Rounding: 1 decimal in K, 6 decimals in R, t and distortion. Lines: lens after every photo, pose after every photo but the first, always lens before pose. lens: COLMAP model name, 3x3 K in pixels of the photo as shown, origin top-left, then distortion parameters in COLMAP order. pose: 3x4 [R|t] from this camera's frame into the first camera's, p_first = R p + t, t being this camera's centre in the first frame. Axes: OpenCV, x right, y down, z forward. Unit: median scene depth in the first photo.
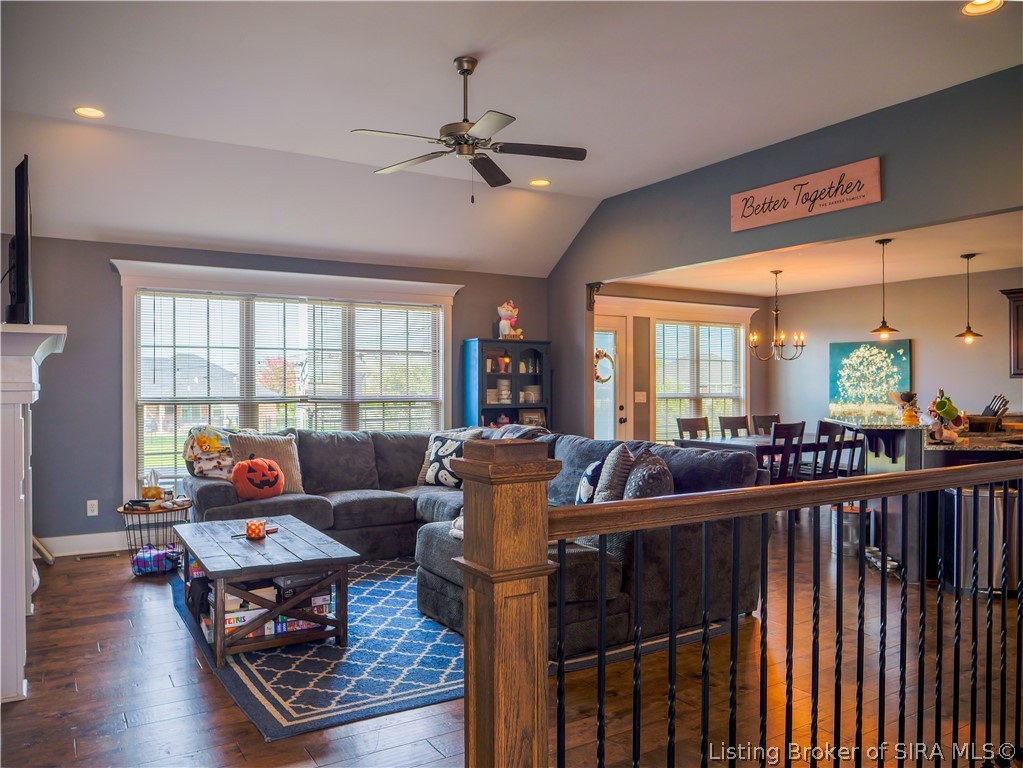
lens RADIAL K [[745.5, 0, 478.3], [0, 745.5, 382.8], [0, 0, 1]] dist [-0.066736, 0.016888]
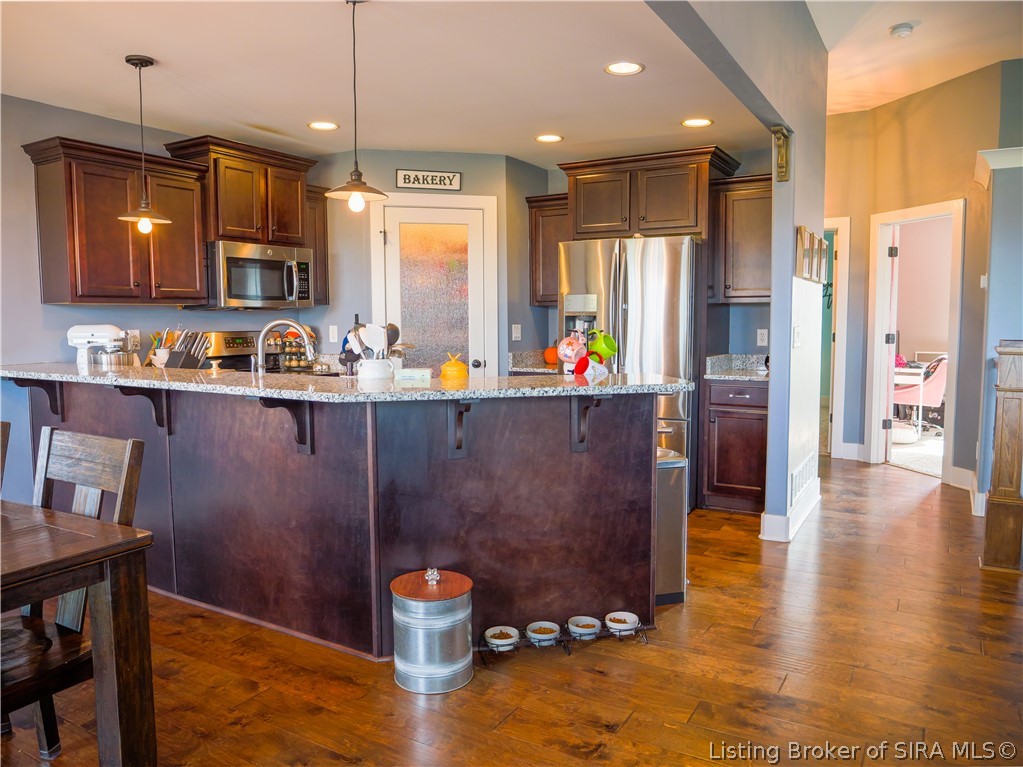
lens RADIAL K [[745.5, 0, 505.4], [0, 745.5, 387.2], [0, 0, 1]] dist [-0.066736, 0.016888]
pose [[-0.495616, -0.079754, 0.864872, 0.067737], [-0.001778, 0.995866, 0.090814, 0.006165], [-0.868540, 0.043471, -0.493709, 0.821240]]
